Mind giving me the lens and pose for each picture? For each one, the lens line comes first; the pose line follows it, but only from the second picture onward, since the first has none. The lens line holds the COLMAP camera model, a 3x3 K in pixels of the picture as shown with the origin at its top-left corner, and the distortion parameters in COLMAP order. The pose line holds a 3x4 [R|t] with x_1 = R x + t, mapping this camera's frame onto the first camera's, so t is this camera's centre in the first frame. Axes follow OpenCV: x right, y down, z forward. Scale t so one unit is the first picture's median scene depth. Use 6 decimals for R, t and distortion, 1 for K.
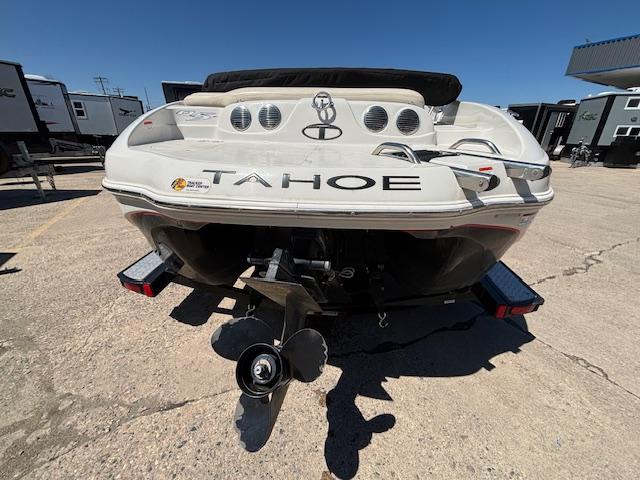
lens RADIAL K [[256.2, 0, 320.0], [0, 256.2, 240.0], [0, 0, 1]] dist [-0.001459, -0.000865]
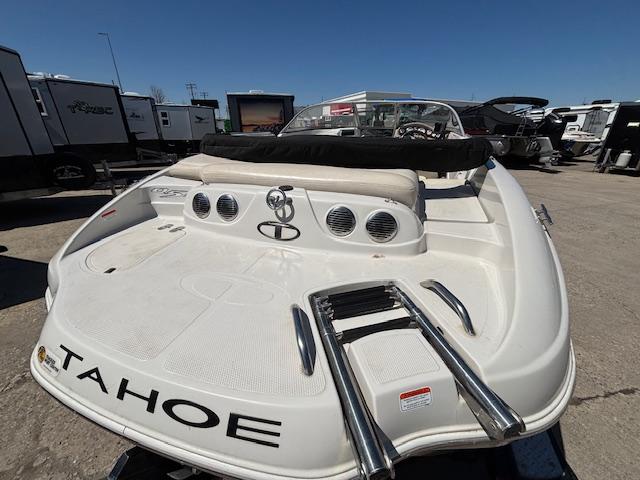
lens RADIAL K [[258.2, 0, 320.0], [0, 258.2, 240.0], [0, 0, 1]] dist [-0.002661, -0.000995]
pose [[0.973097, 0.082344, -0.215176, 0.321432], [-0.080788, 0.996602, 0.016033, -0.405635], [0.215765, 0.001782, 0.976444, 0.186905]]
